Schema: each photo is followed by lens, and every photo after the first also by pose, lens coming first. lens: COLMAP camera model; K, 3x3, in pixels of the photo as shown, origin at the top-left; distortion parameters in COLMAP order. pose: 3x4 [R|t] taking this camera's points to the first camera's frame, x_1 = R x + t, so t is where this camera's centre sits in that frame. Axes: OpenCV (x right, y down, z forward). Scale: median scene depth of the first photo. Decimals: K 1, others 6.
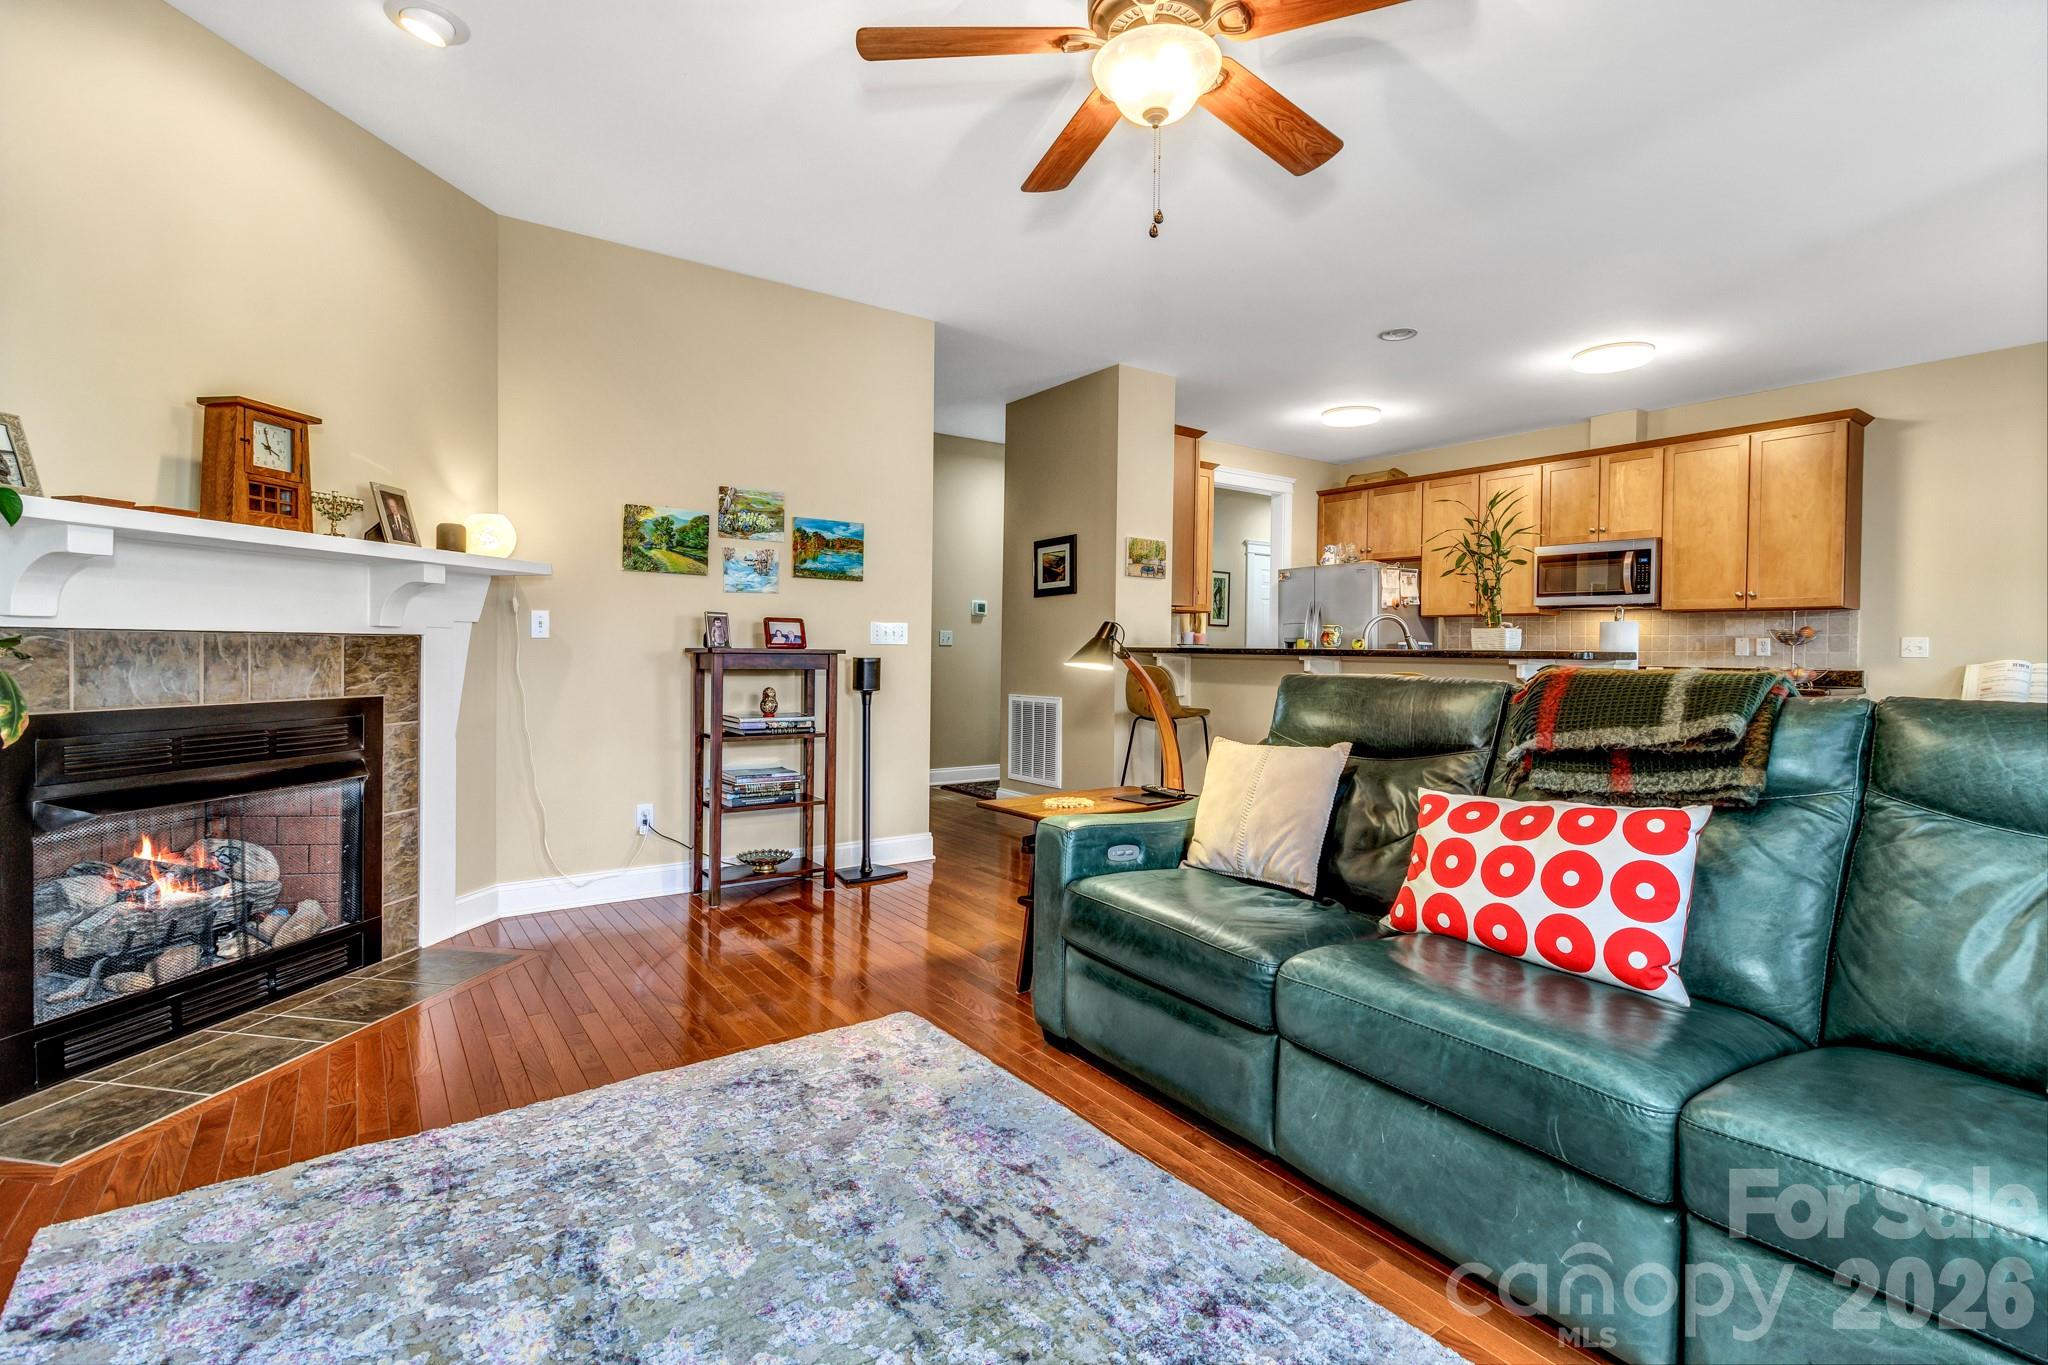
lens RADIAL K [[942.6, 0, 1029.7], [0, 942.6, 657.7], [0, 0, 1]] dist [0.001839, -0.000001]
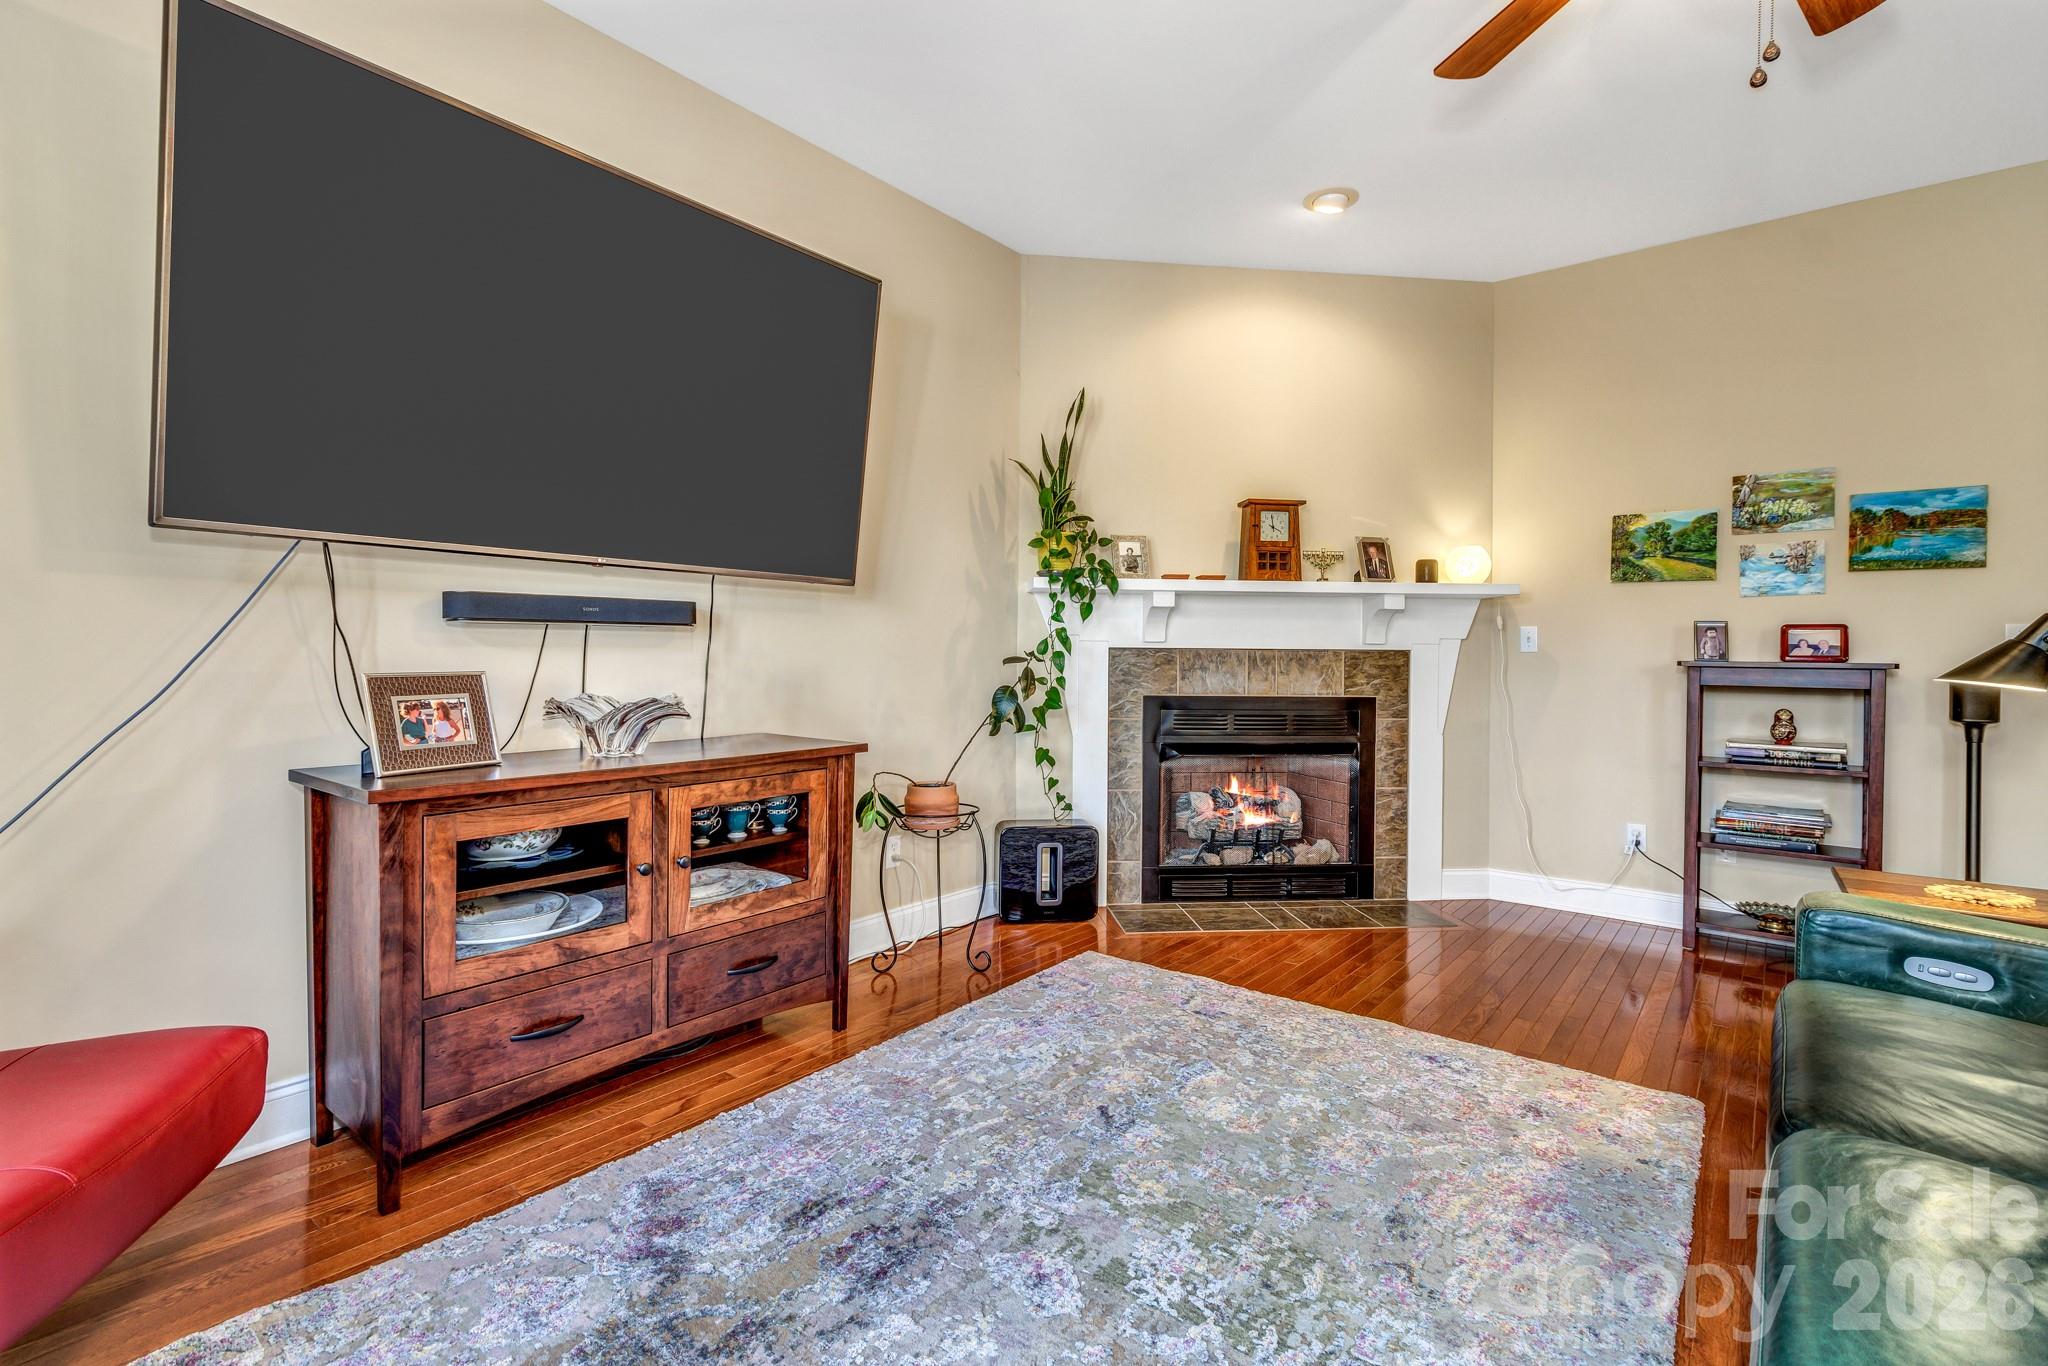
lens RADIAL K [[942.6, 0, 1029.7], [0, 942.6, 658.2], [0, 0, 1]] dist [0.001839, -0.000001]
pose [[0.269525, -0.004402, -0.962983, 0.359131], [-0.015168, 0.999846, -0.008816, 0.004388], [0.962874, 0.016983, 0.269417, 0.147402]]
